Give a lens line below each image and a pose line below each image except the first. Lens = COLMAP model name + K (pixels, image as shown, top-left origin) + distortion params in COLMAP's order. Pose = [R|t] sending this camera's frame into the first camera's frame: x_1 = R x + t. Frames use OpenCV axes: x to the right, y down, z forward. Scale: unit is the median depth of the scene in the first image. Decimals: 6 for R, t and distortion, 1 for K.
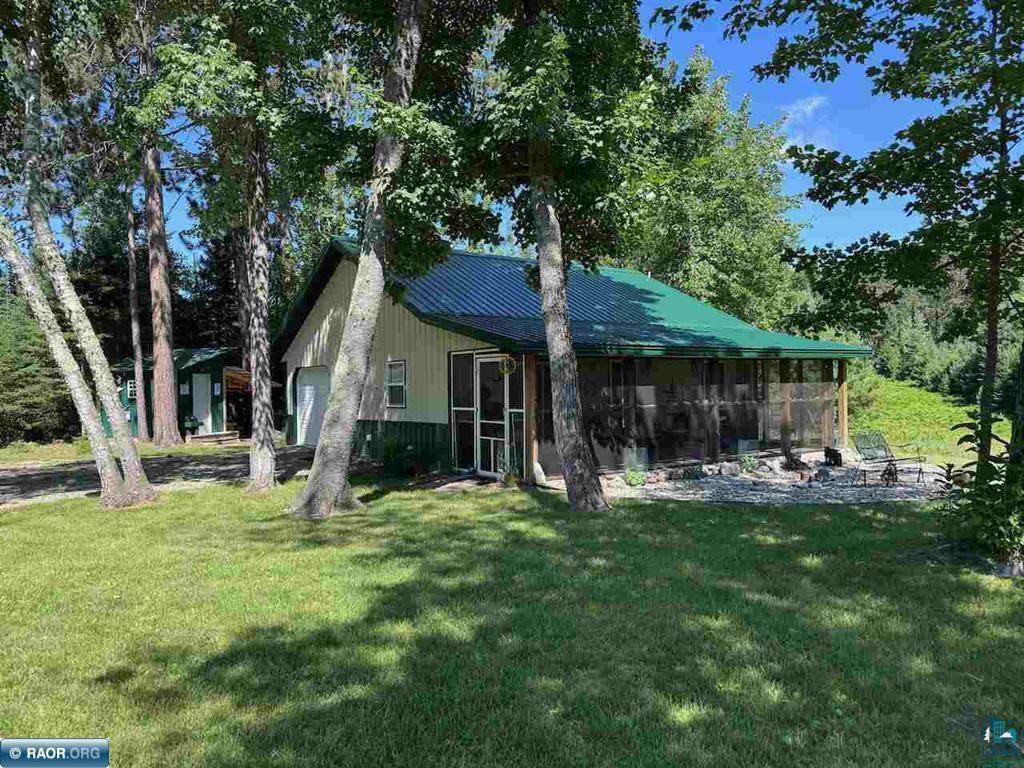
lens RADIAL K [[695.8, 0, 512.0], [0, 695.8, 384.0], [0, 0, 1]] dist [0.140907, -0.212904]
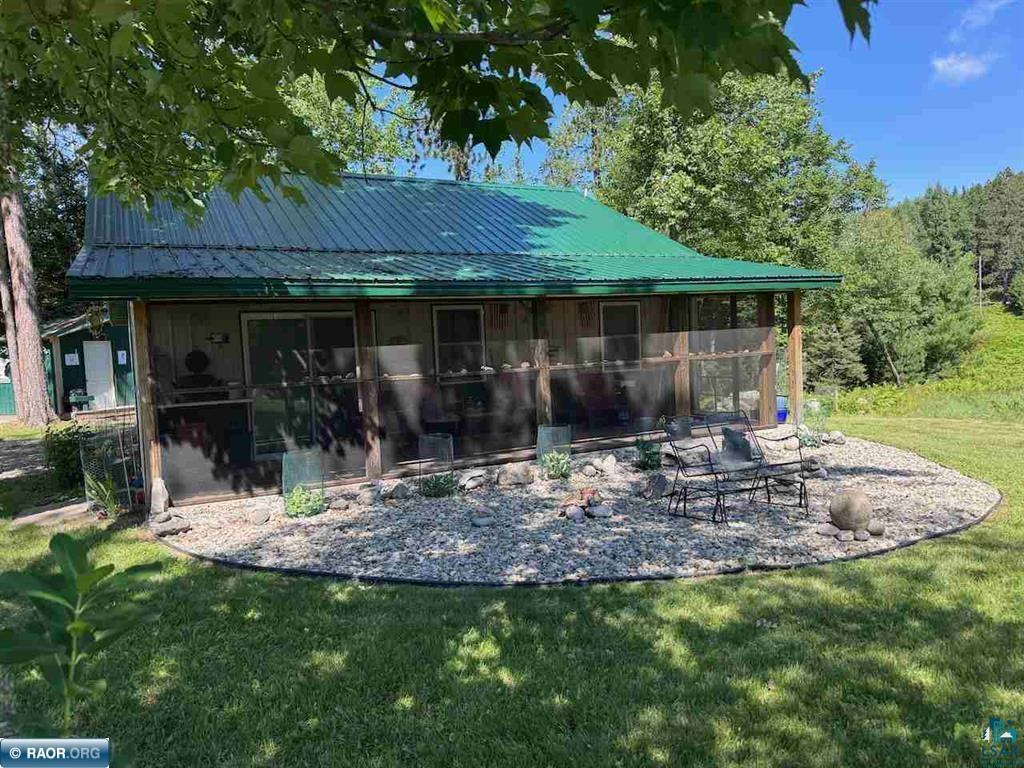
lens RADIAL K [[695.8, 0, 512.0], [0, 695.8, 384.0], [0, 0, 1]] dist [0.140907, -0.212904]
pose [[0.988553, -0.022963, -0.149116, 0.304074], [0.032654, 0.997488, 0.062868, 0.000830], [0.147298, -0.067017, 0.986819, 0.303401]]
